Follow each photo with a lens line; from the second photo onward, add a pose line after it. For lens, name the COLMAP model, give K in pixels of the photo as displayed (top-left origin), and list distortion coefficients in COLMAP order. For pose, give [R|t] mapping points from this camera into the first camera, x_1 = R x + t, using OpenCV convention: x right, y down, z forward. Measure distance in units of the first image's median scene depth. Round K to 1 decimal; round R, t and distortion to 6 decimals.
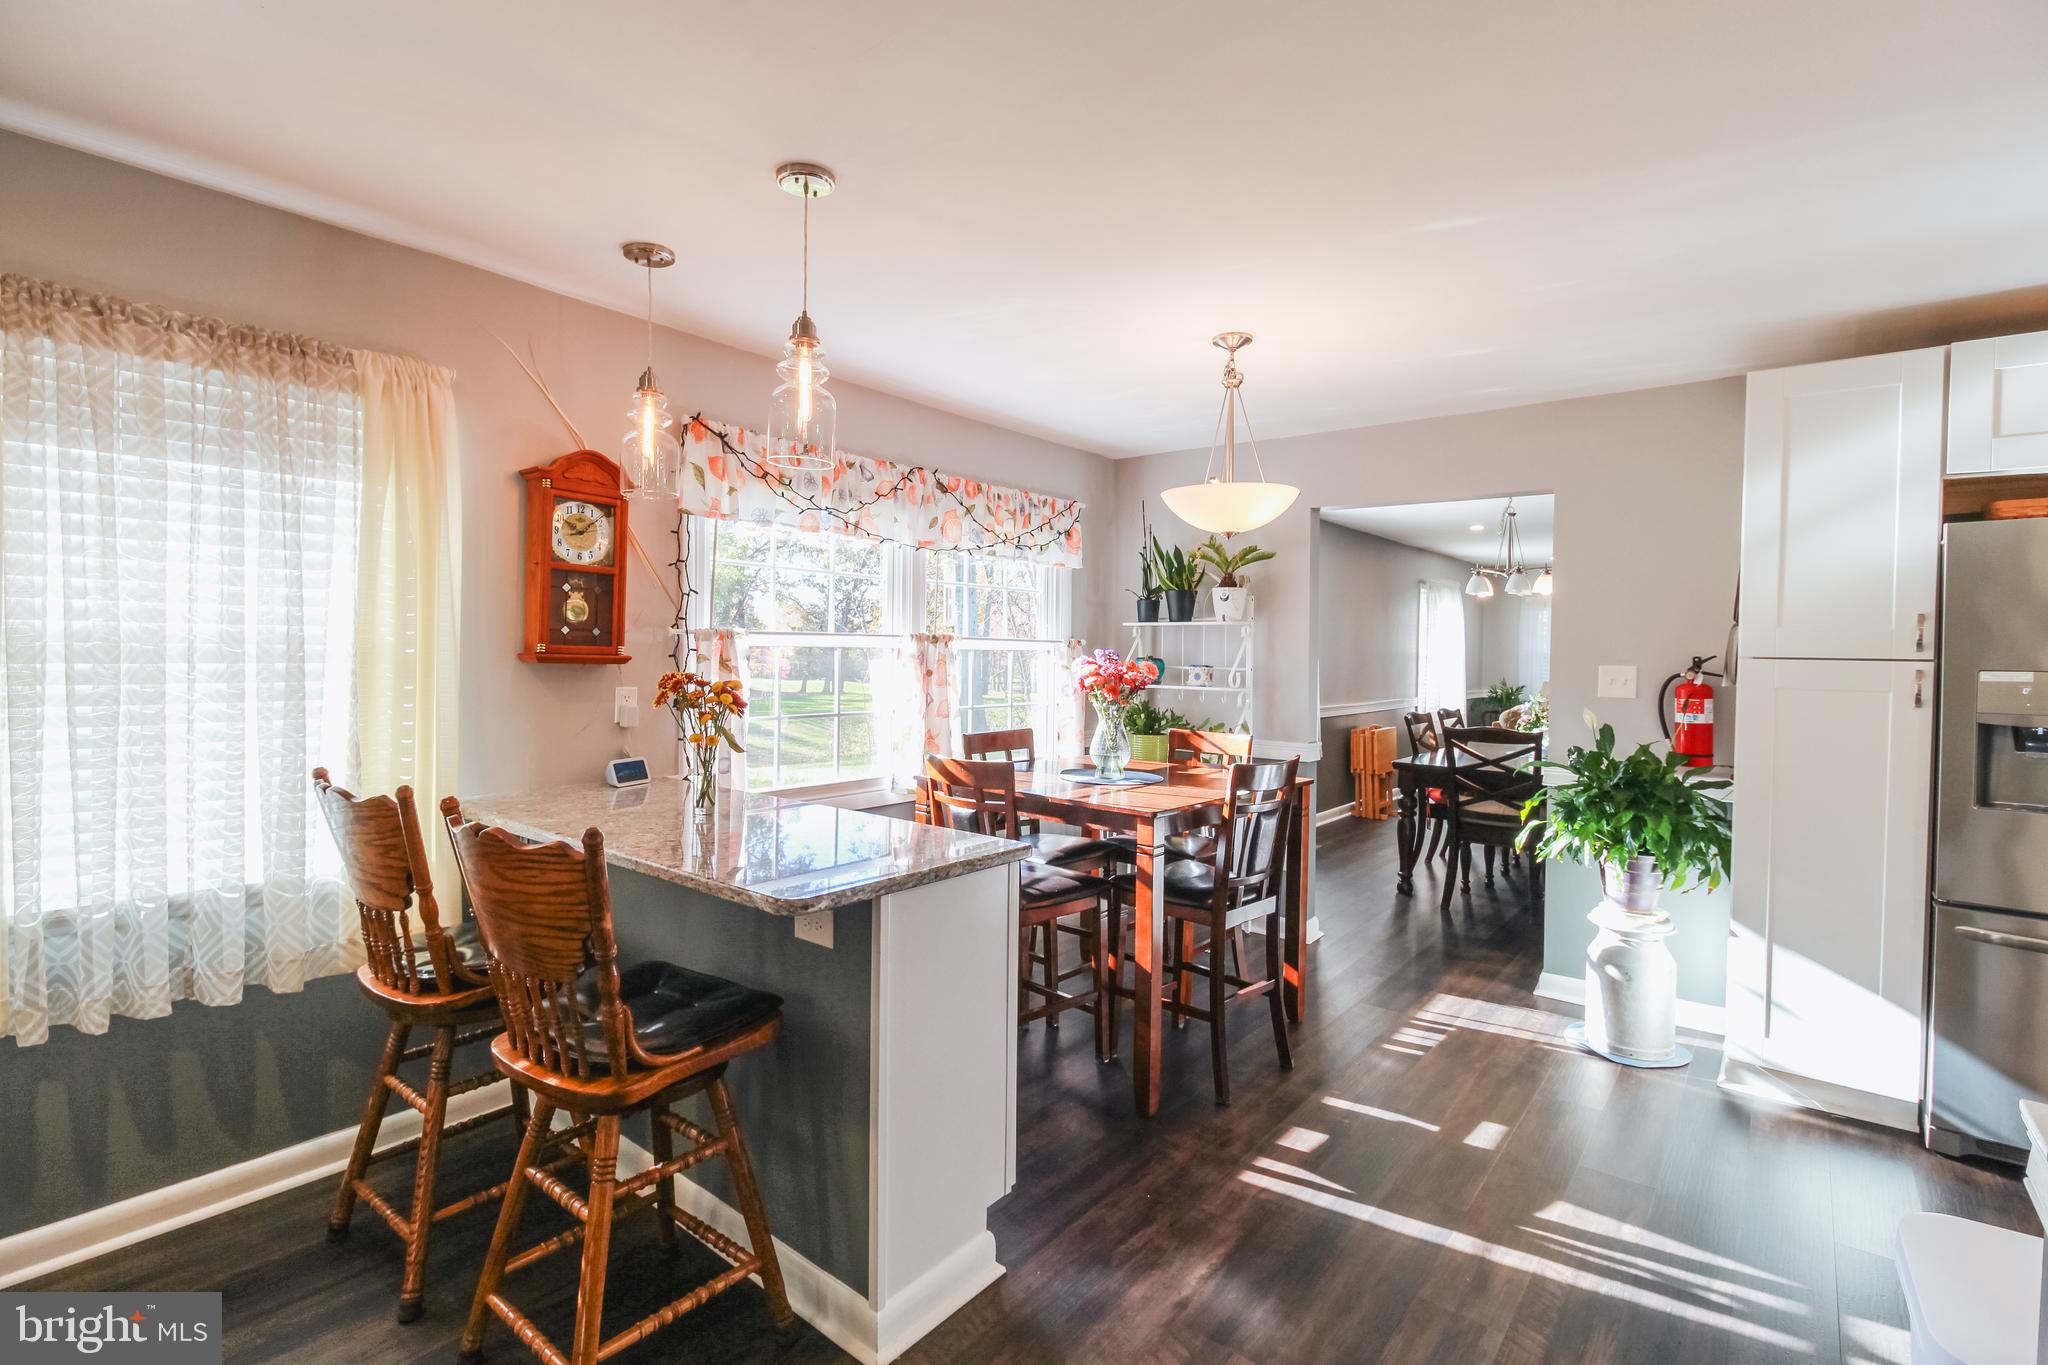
lens RADIAL K [[948.9, 0, 1023.0], [0, 948.9, 664.9], [0, 0, 1]] dist [0.010803, -0.007957]
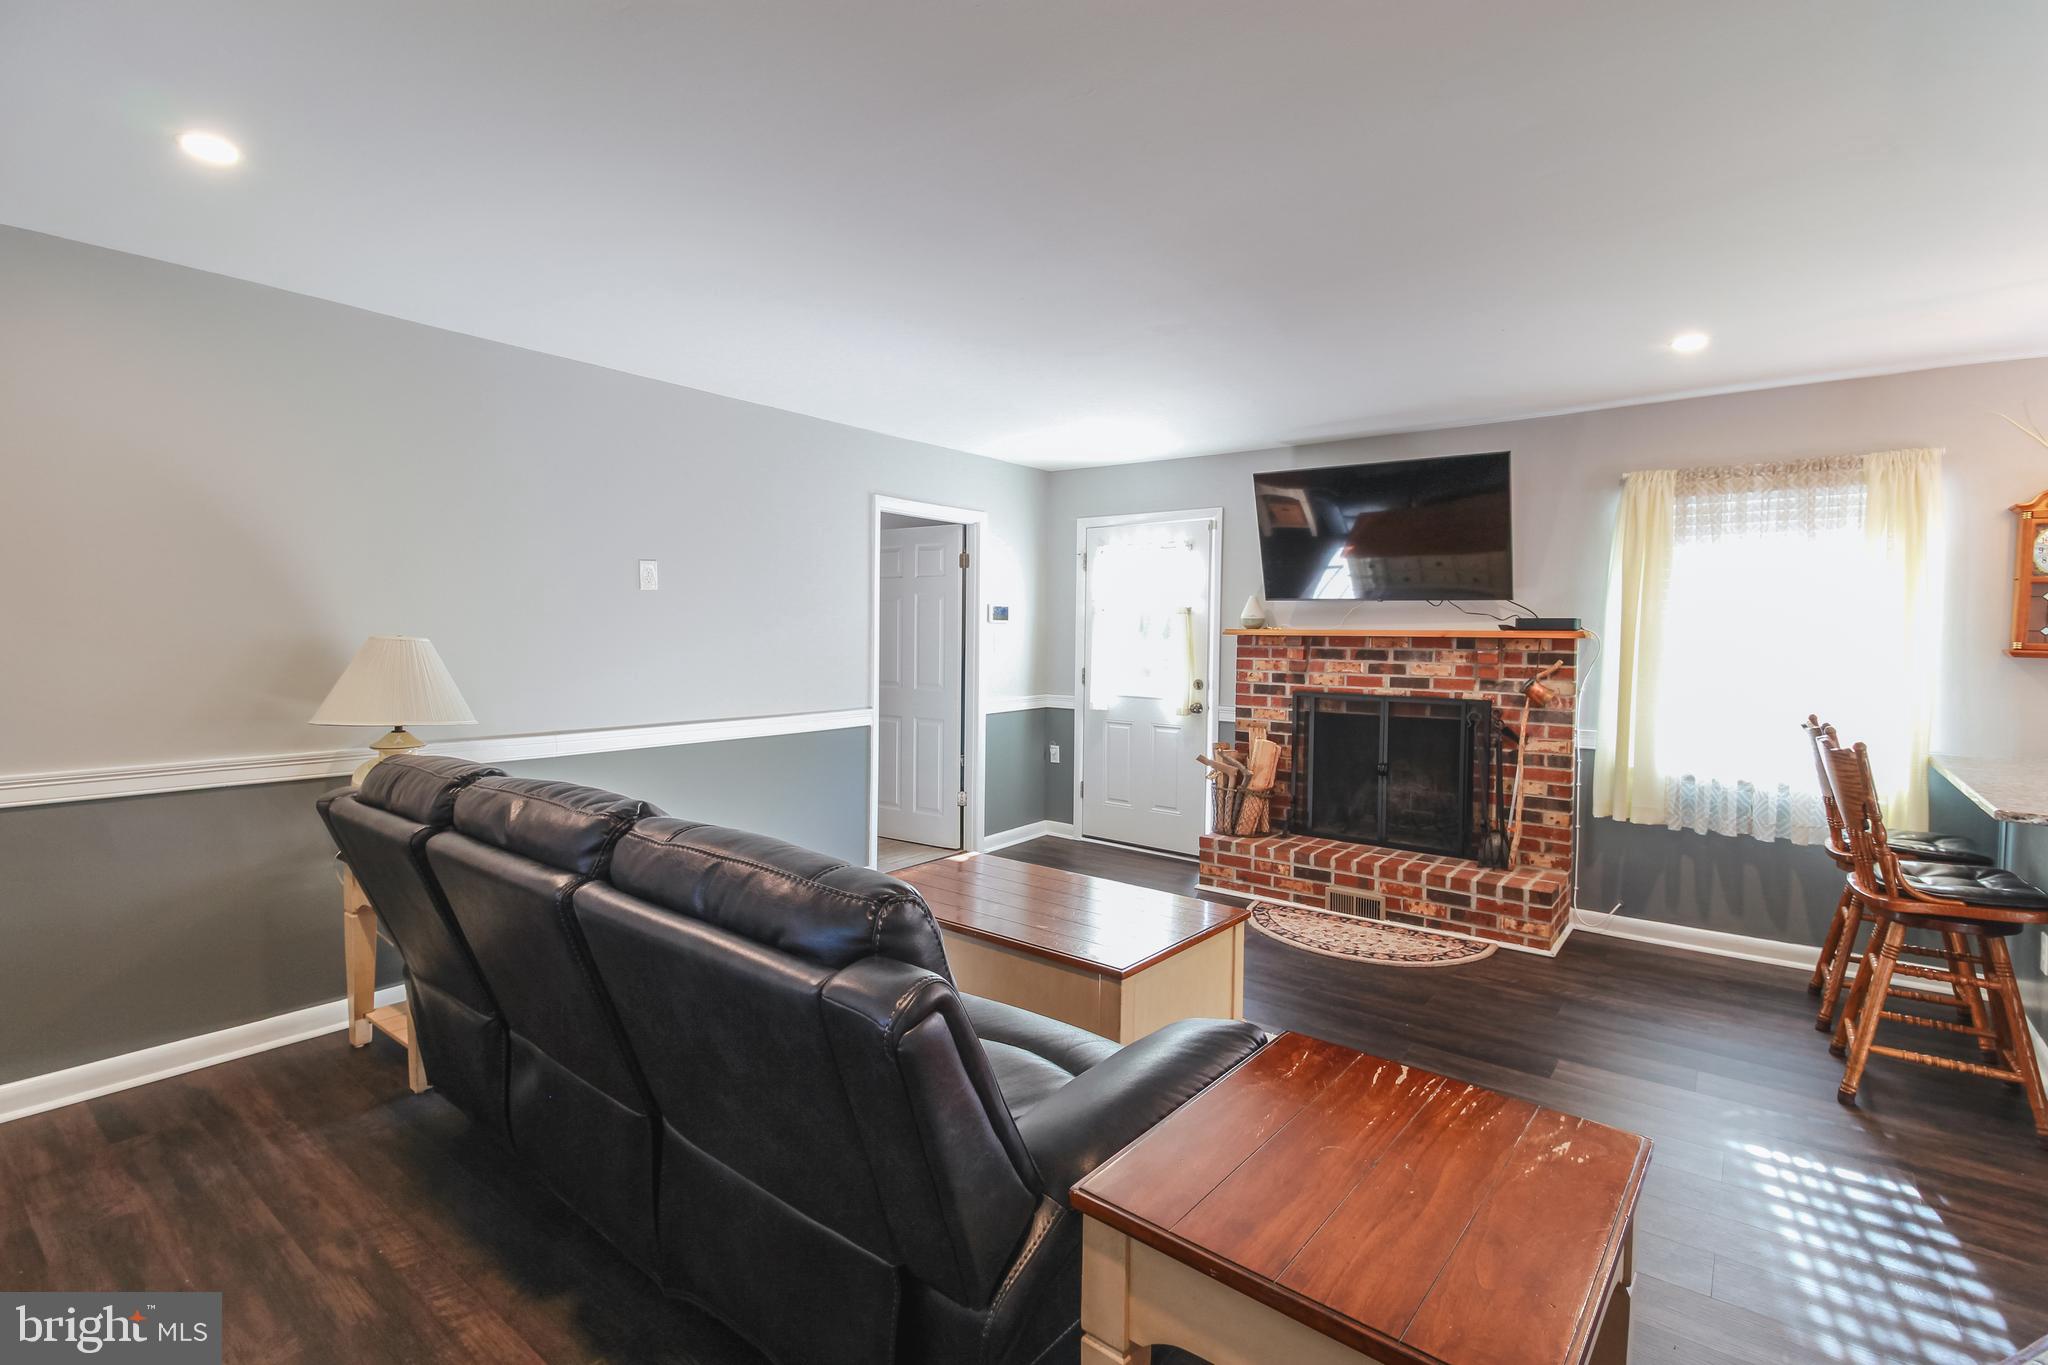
lens RADIAL K [[948.9, 0, 1019.5], [0, 948.9, 670.6], [0, 0, 1]] dist [0.010803, -0.007957]
pose [[0.011426, 0.022701, -0.999677, 0.872917], [-0.025898, 0.999414, 0.022399, 0.025992], [0.999599, 0.025634, 0.012007, -0.409743]]
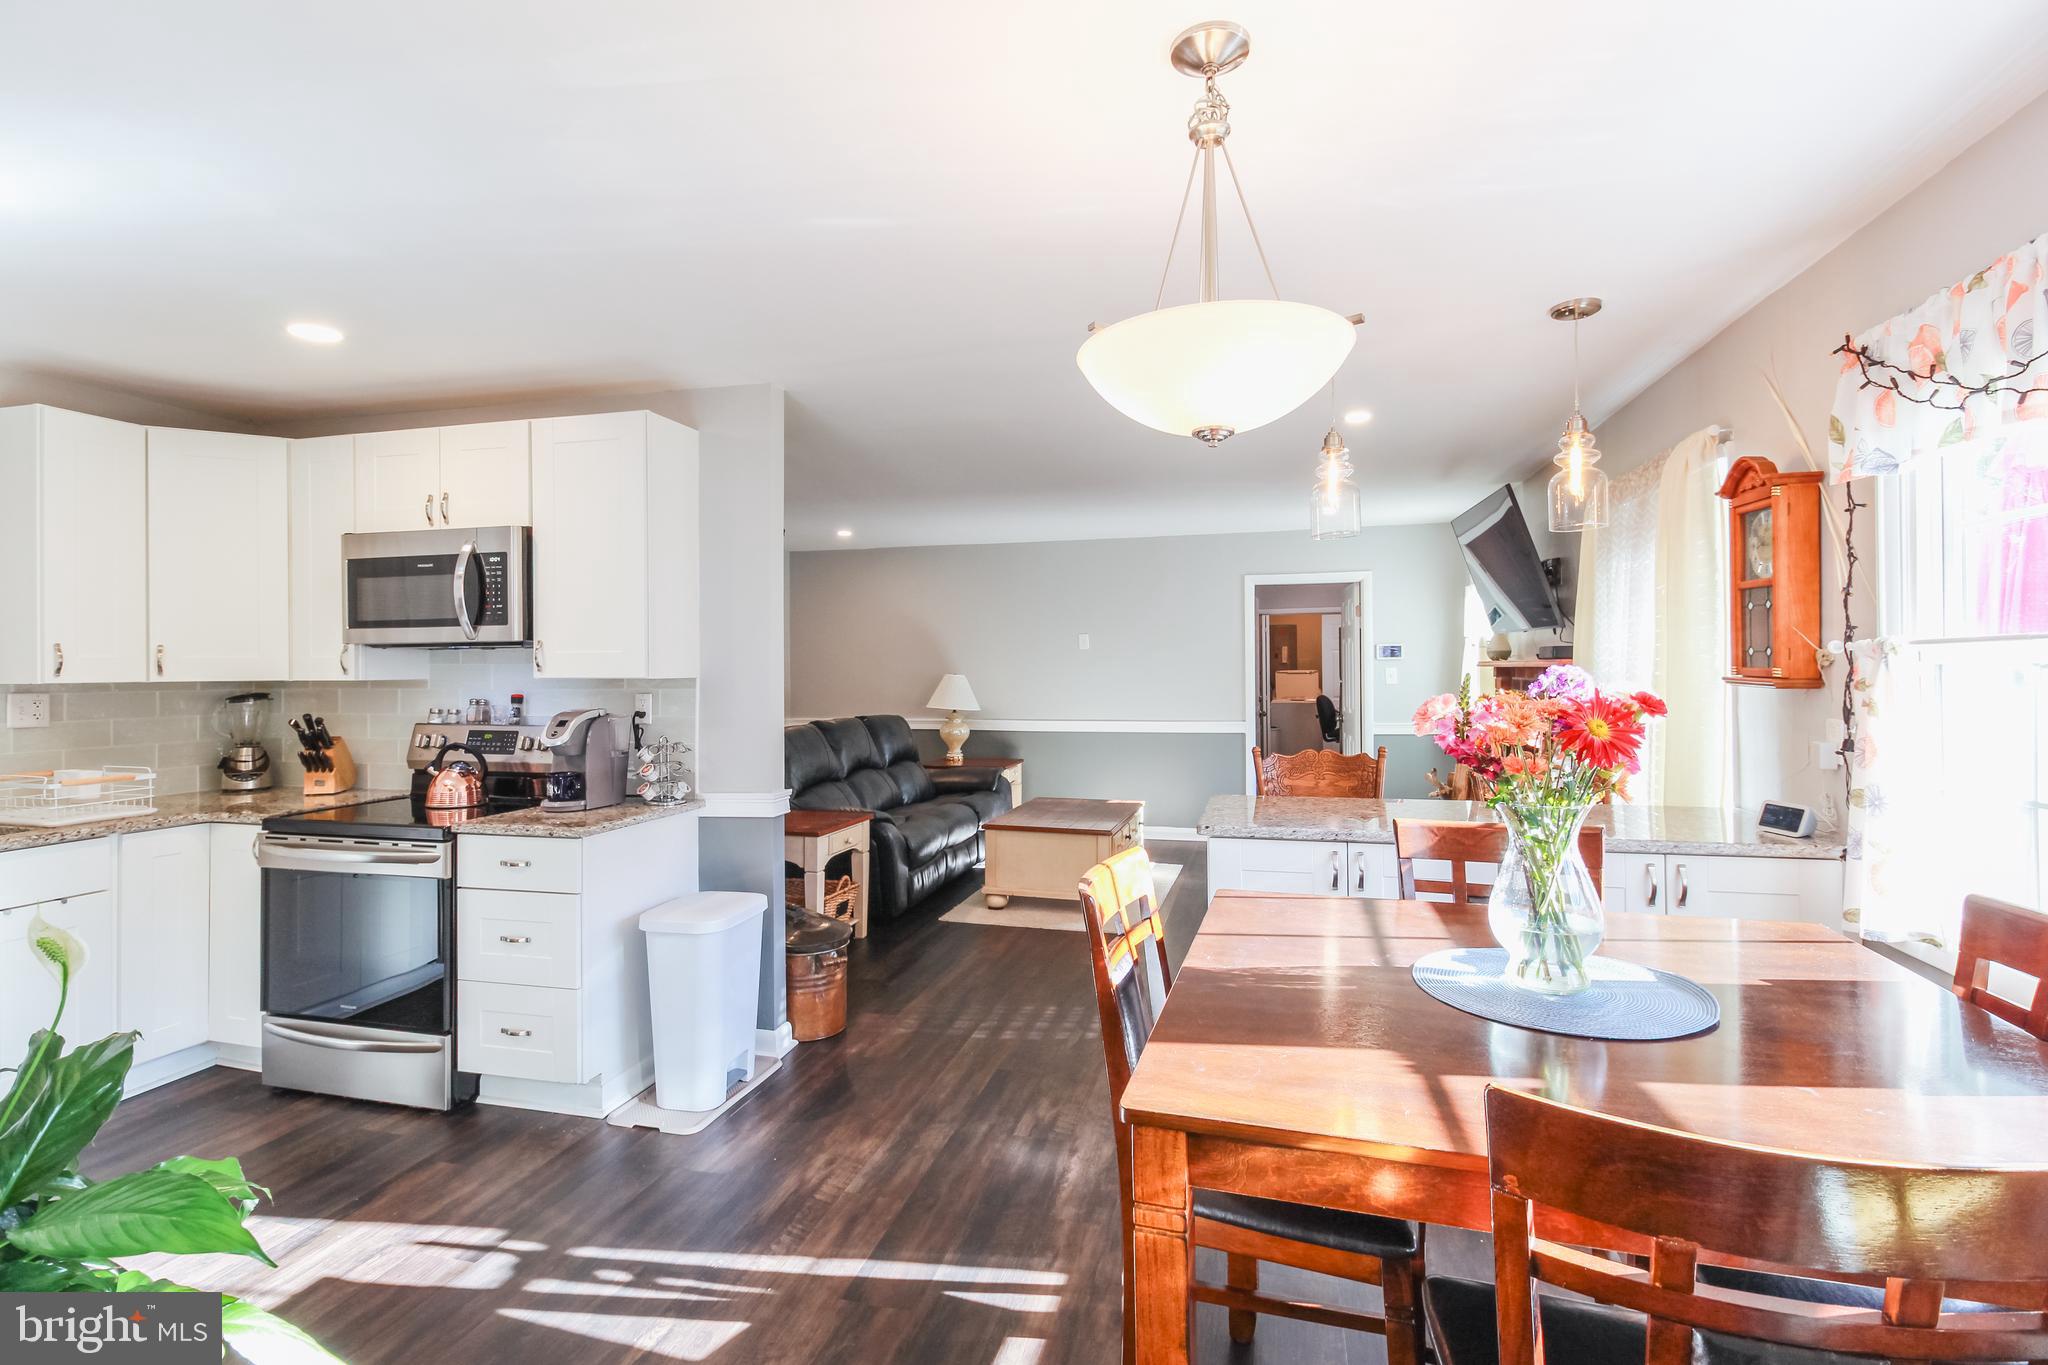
lens RADIAL K [[948.9, 0, 1039.5], [0, 948.9, 670.1], [0, 0, 1]] dist [0.010803, -0.007957]
pose [[-0.910708, -0.007536, -0.412981, 0.624167], [-0.011759, 0.999901, 0.007686, -0.021341], [0.412883, 0.011856, -0.910707, 1.773302]]
